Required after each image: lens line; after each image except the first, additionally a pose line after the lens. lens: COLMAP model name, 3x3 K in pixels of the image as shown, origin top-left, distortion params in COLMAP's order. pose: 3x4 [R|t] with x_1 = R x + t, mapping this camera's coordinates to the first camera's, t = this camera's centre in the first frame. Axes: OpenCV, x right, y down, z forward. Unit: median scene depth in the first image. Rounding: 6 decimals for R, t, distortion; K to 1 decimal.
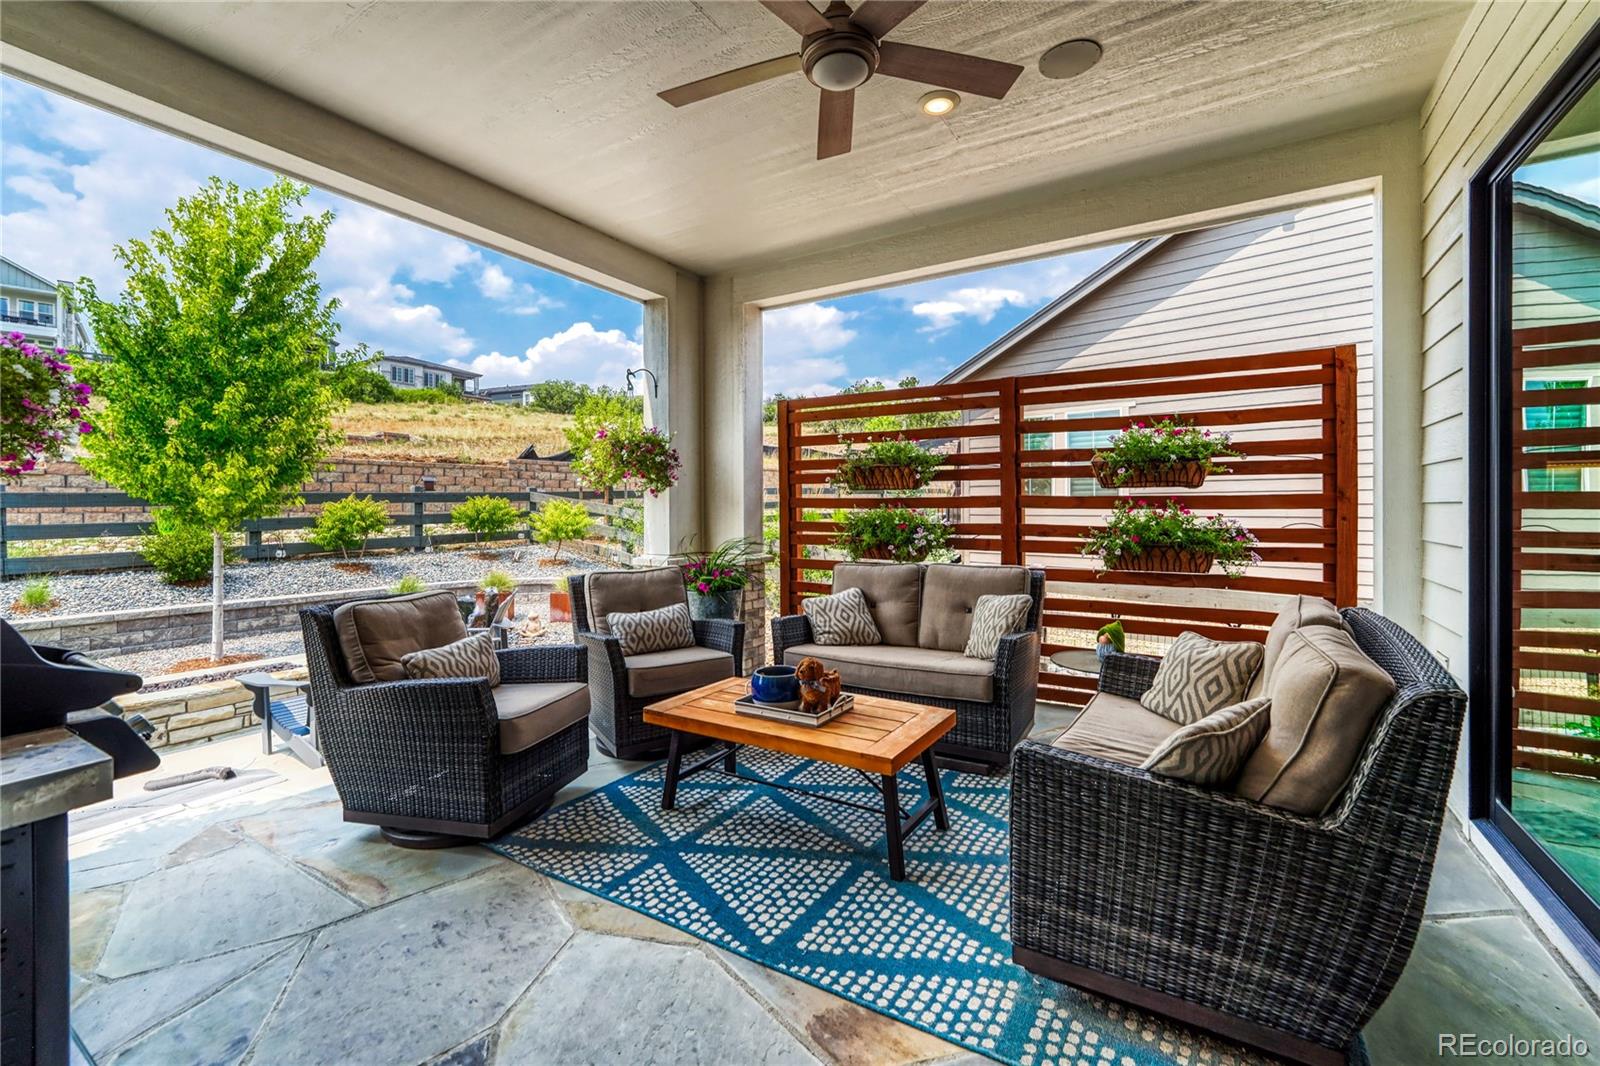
lens RADIAL K [[678.5, 0, 792.0], [0, 678.5, 507.5], [0, 0, 1]] dist [-0.001671, -0.000112]
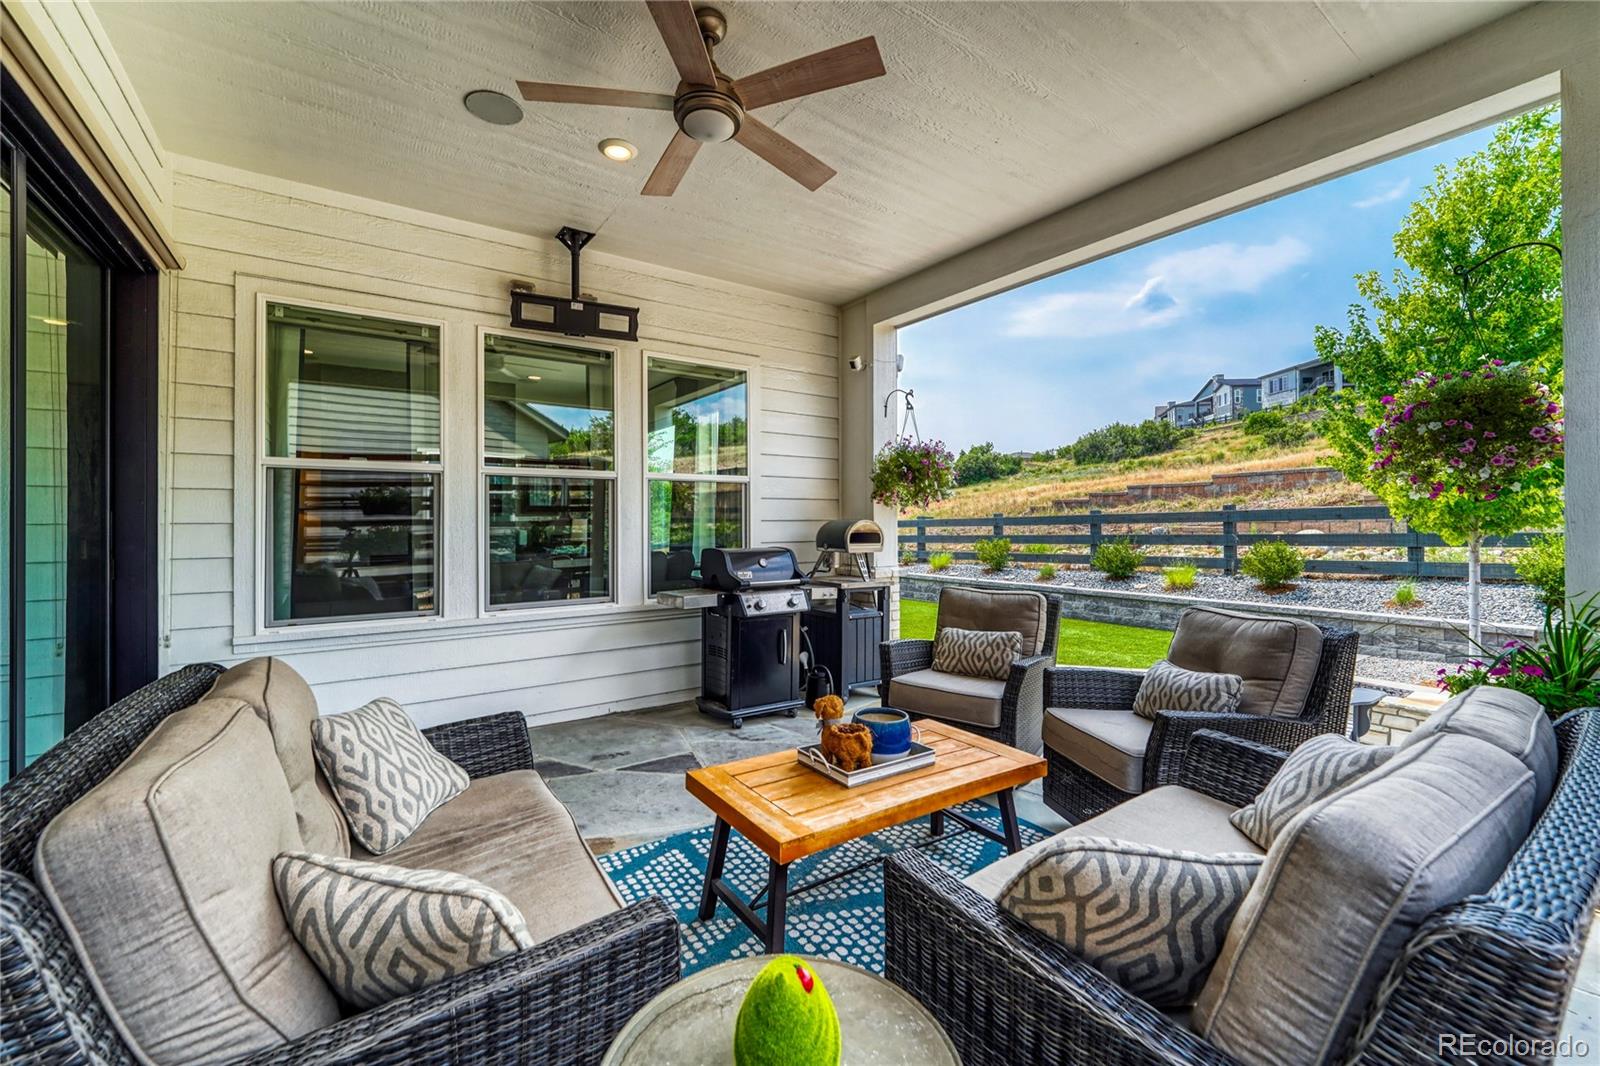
lens RADIAL K [[678.5, 0, 798.7], [0, 678.5, 528.2], [0, 0, 1]] dist [-0.001671, -0.000112]
pose [[-0.405418, 0.012598, -0.914045, 0.928621], [0.009012, 0.999912, 0.009784, -0.007278], [0.914087, -0.004271, -0.405495, 1.445841]]
